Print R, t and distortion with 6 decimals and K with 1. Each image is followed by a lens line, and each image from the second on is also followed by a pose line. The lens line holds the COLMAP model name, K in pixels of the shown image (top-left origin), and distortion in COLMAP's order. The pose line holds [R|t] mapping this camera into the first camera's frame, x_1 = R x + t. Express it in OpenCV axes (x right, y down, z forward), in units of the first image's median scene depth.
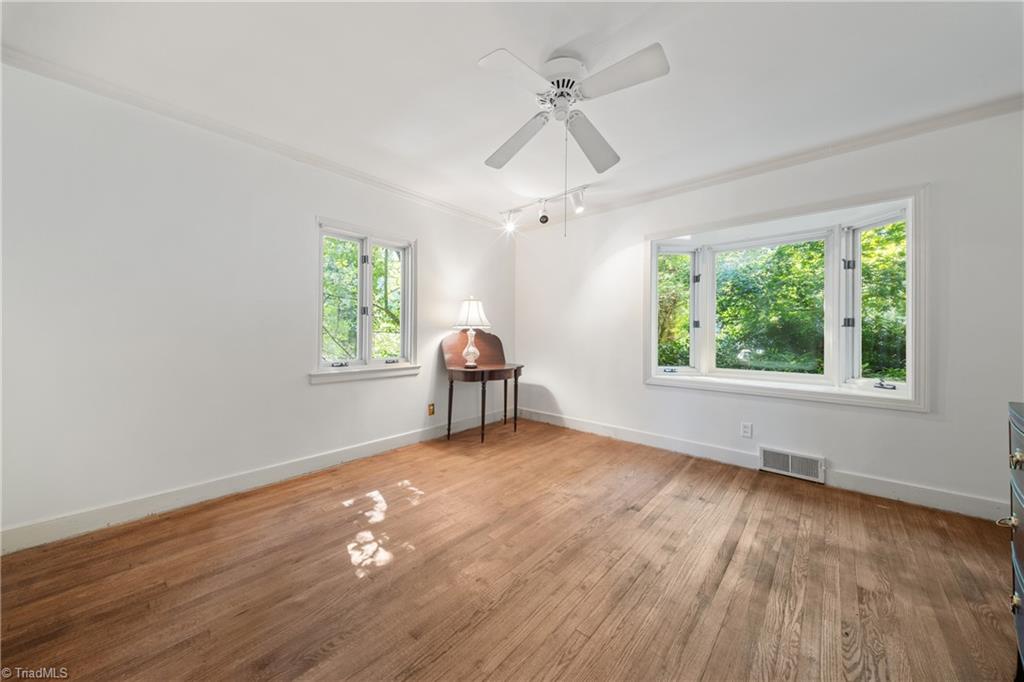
lens RADIAL K [[349.0, 0, 512.0], [0, 349.0, 335.1], [0, 0, 1]] dist [0.011728, -0.001453]
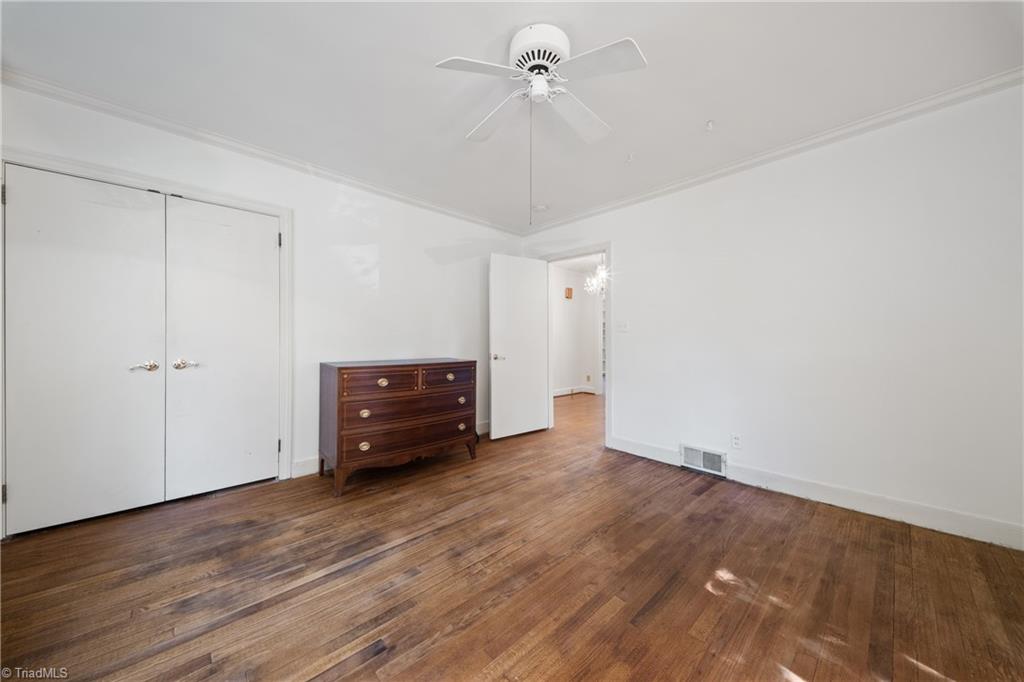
lens RADIAL K [[349.0, 0, 512.1], [0, 349.0, 339.6], [0, 0, 1]] dist [0.011728, -0.001453]
pose [[-0.994931, -0.007431, 0.100285, 0.102614], [-0.007373, 0.999972, 0.000942, 0.008911], [-0.100290, 0.000198, -0.994958, 1.770844]]
